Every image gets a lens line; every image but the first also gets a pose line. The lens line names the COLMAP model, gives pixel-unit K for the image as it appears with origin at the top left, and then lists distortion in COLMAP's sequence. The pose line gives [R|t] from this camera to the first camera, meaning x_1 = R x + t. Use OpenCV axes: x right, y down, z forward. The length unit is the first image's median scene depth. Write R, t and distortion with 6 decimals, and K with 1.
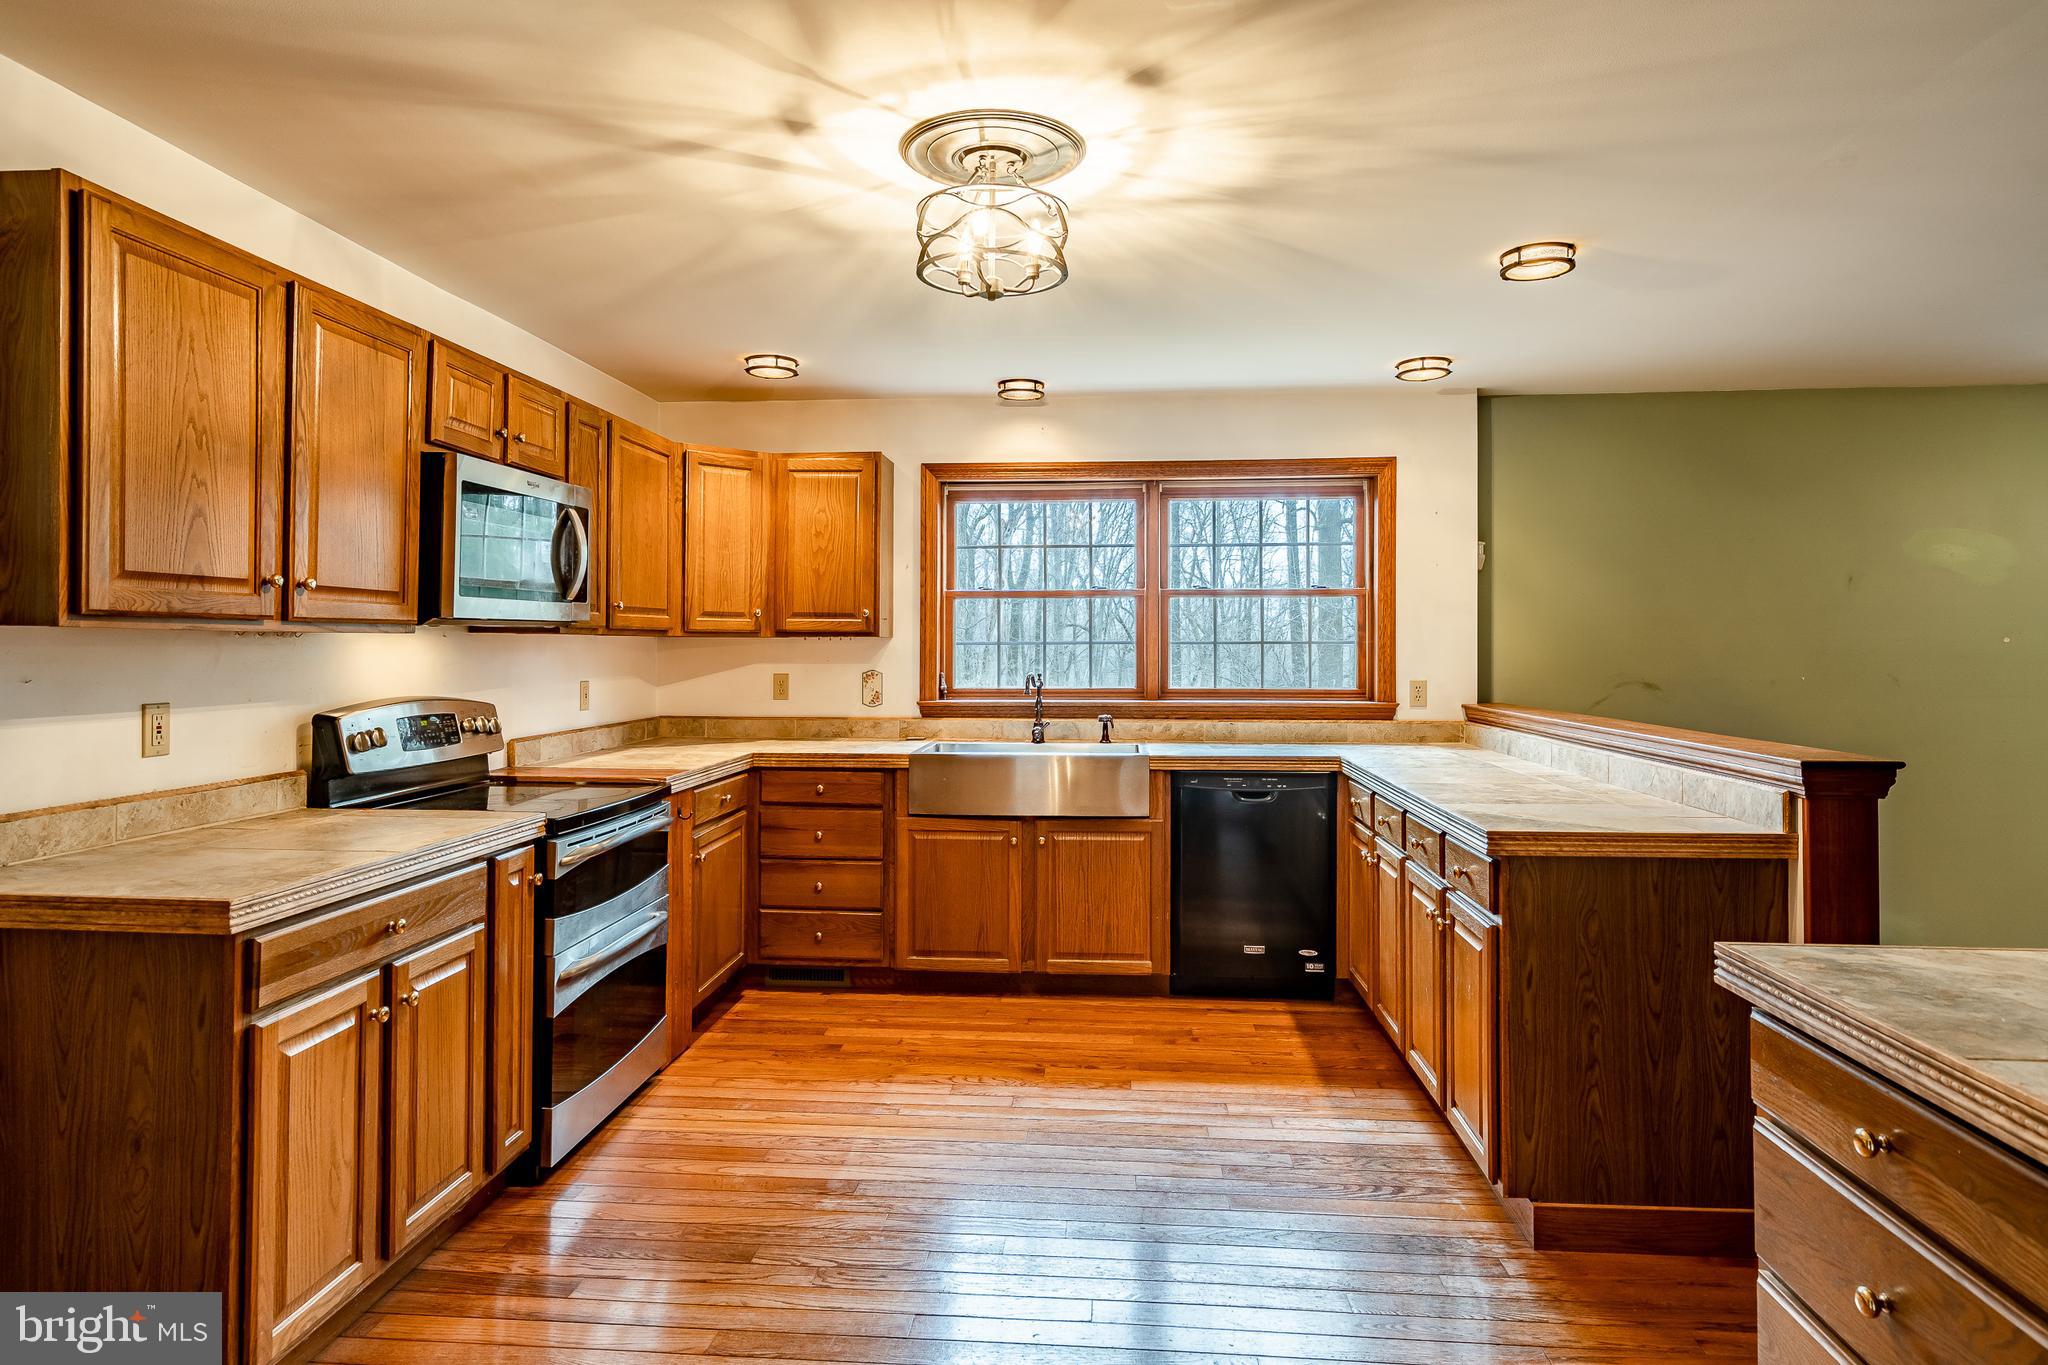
lens RADIAL K [[1180.5, 0, 1020.8], [0, 1180.5, 647.6], [0, 0, 1]] dist [0.003009, 0.001057]
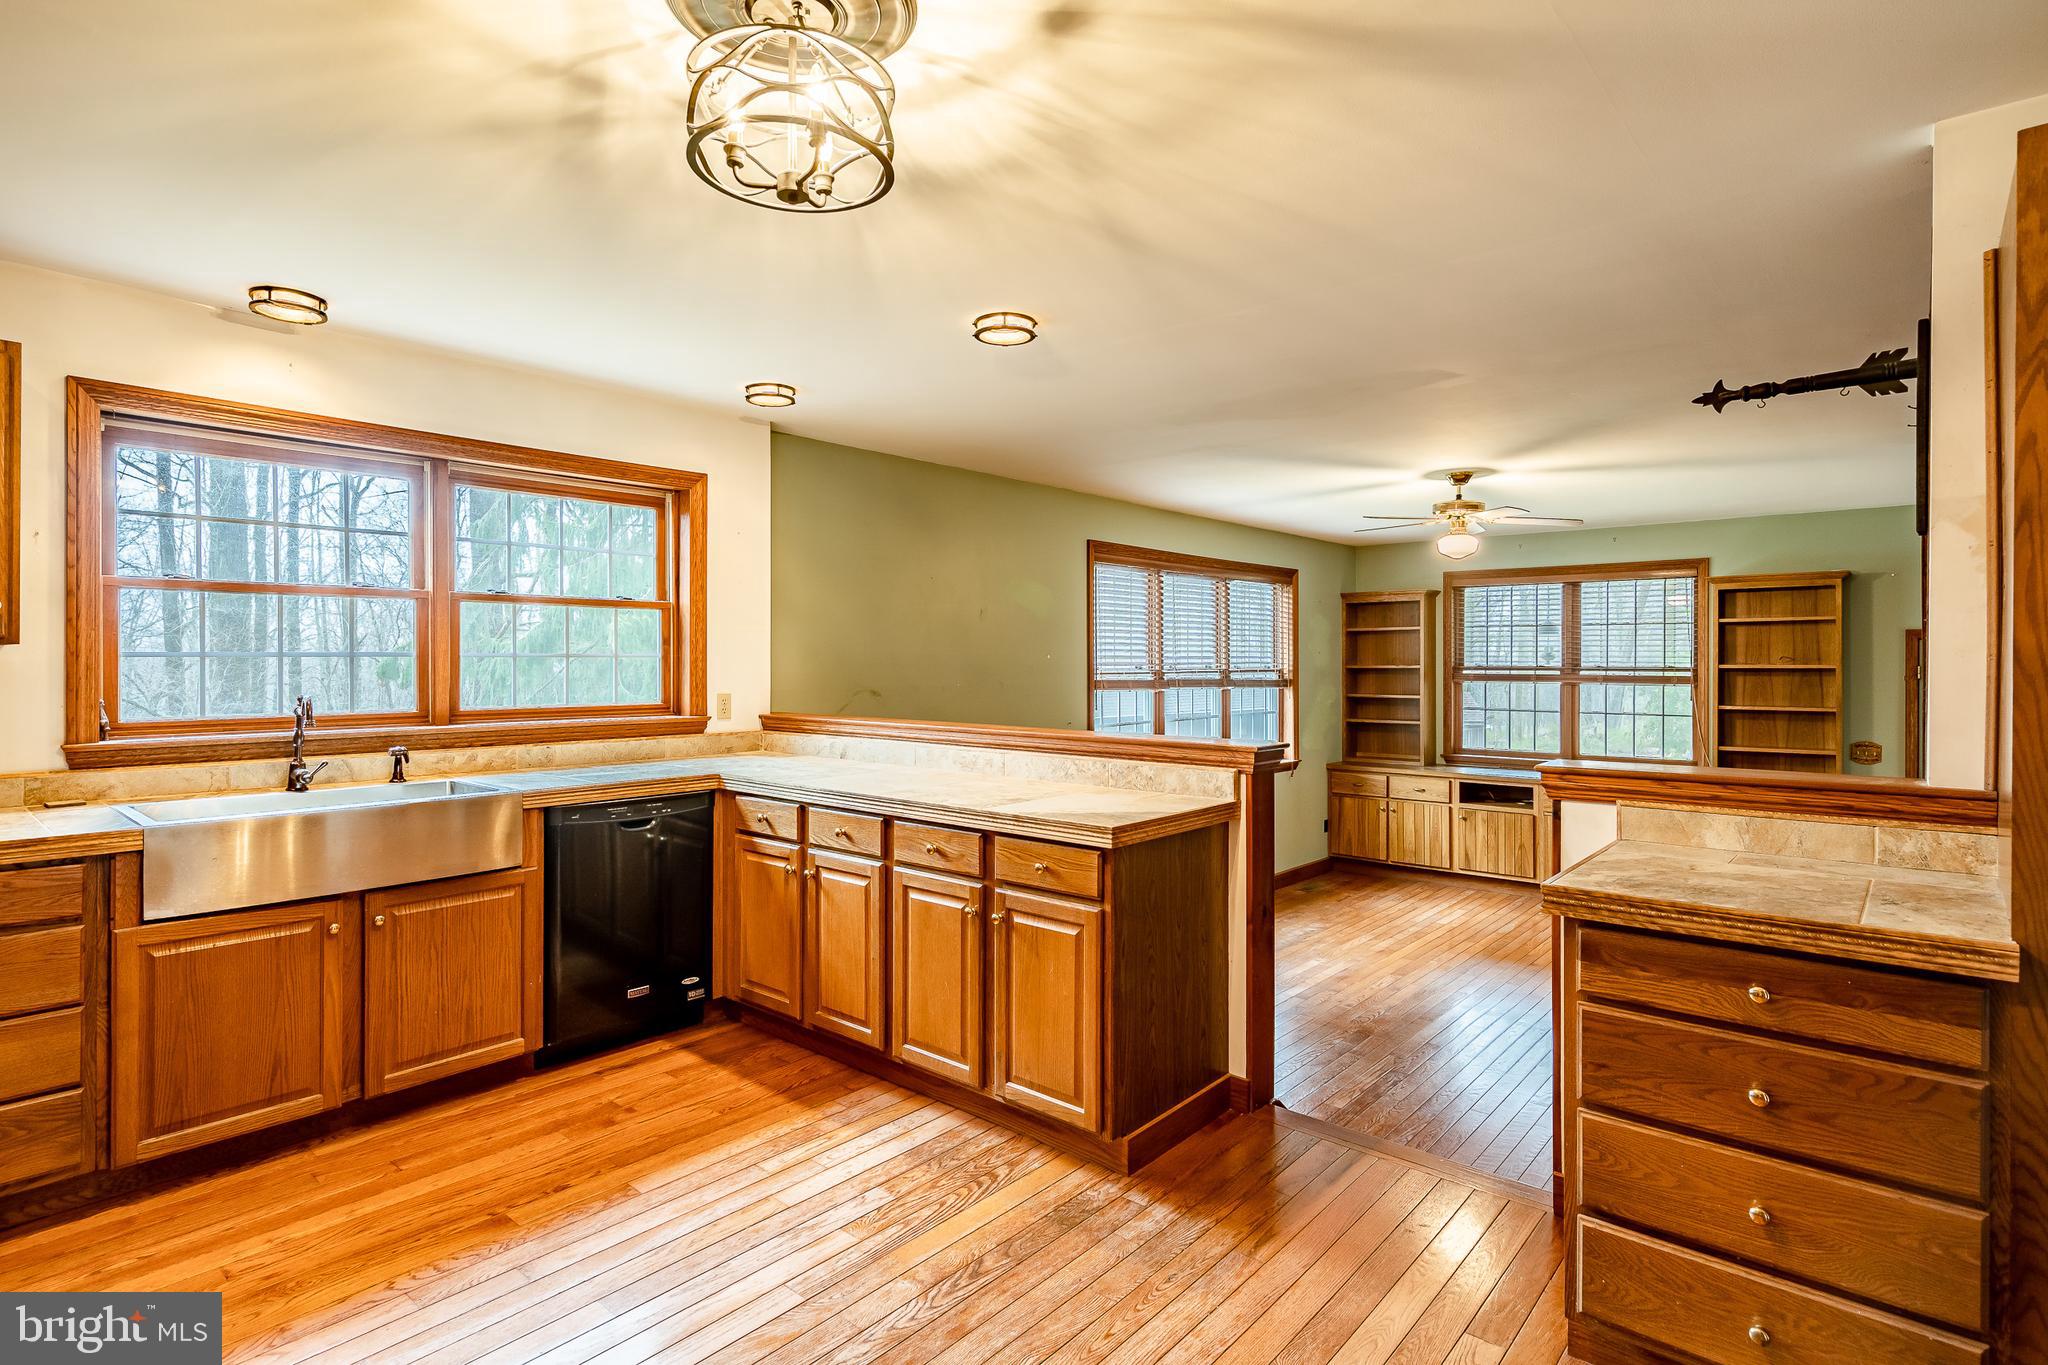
lens RADIAL K [[1032.9, 0, 1021.3], [0, 1032.9, 673.0], [0, 0, 1]] dist [0.001186, 0.001463]
pose [[0.589957, -0.008379, 0.807391, -0.268152], [-0.003880, 0.999905, 0.013212, -0.003667], [-0.807425, -0.010927, 0.589869, 0.284458]]
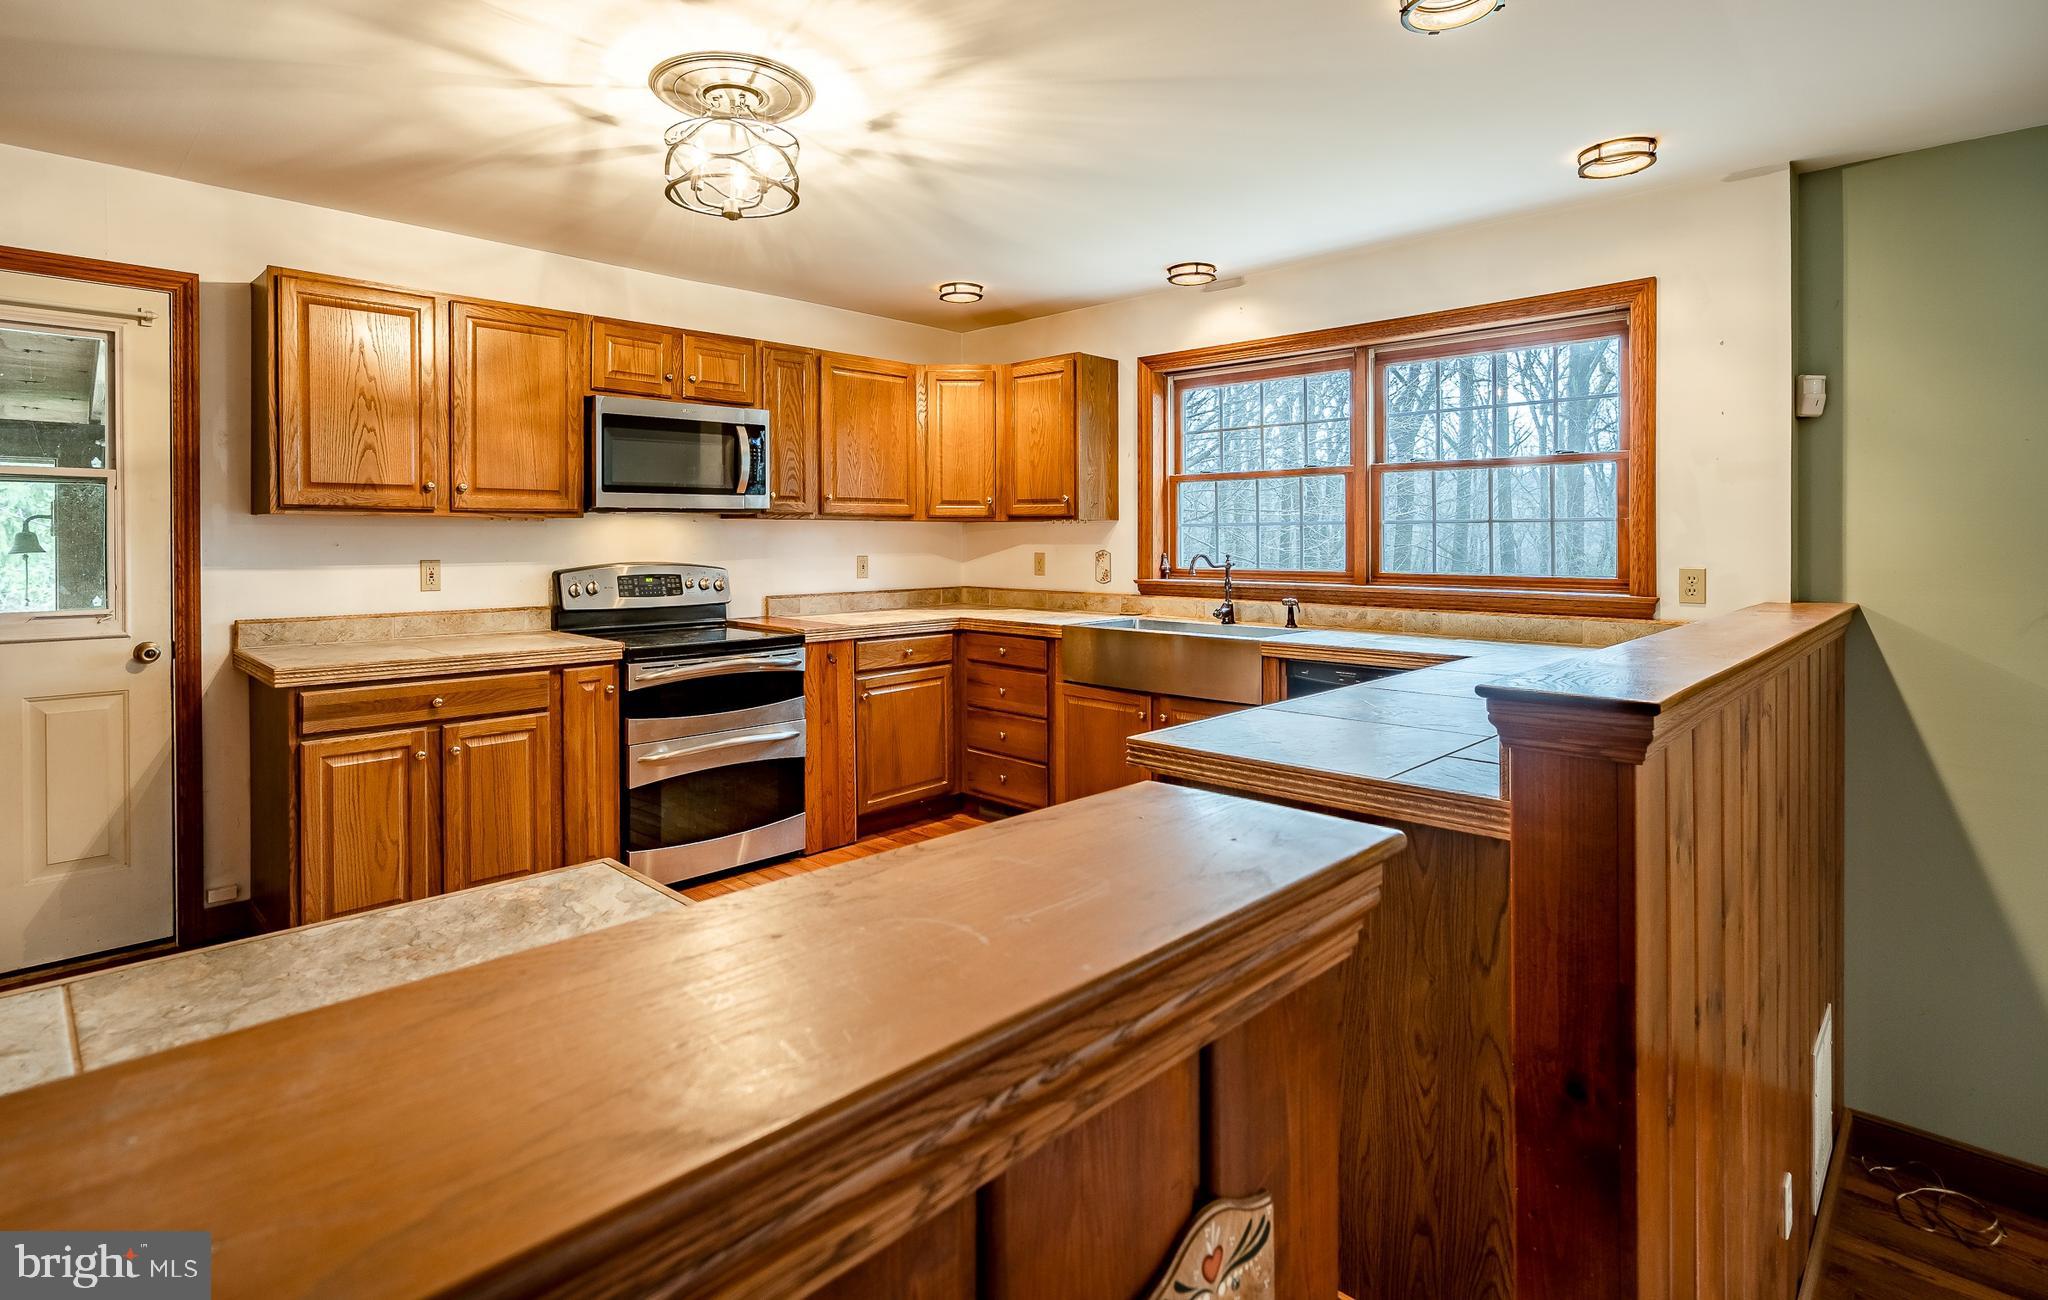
lens RADIAL K [[1006.8, 0, 952.3], [0, 1006.8, 548.2], [0, 0, 1]] dist [-0.005558, 0.001320]
pose [[0.752653, 0.005836, -0.658391, 0.448542], [0.000557, 0.999955, 0.009500, 0.009395], [0.658417, -0.007517, 0.752616, 0.229250]]
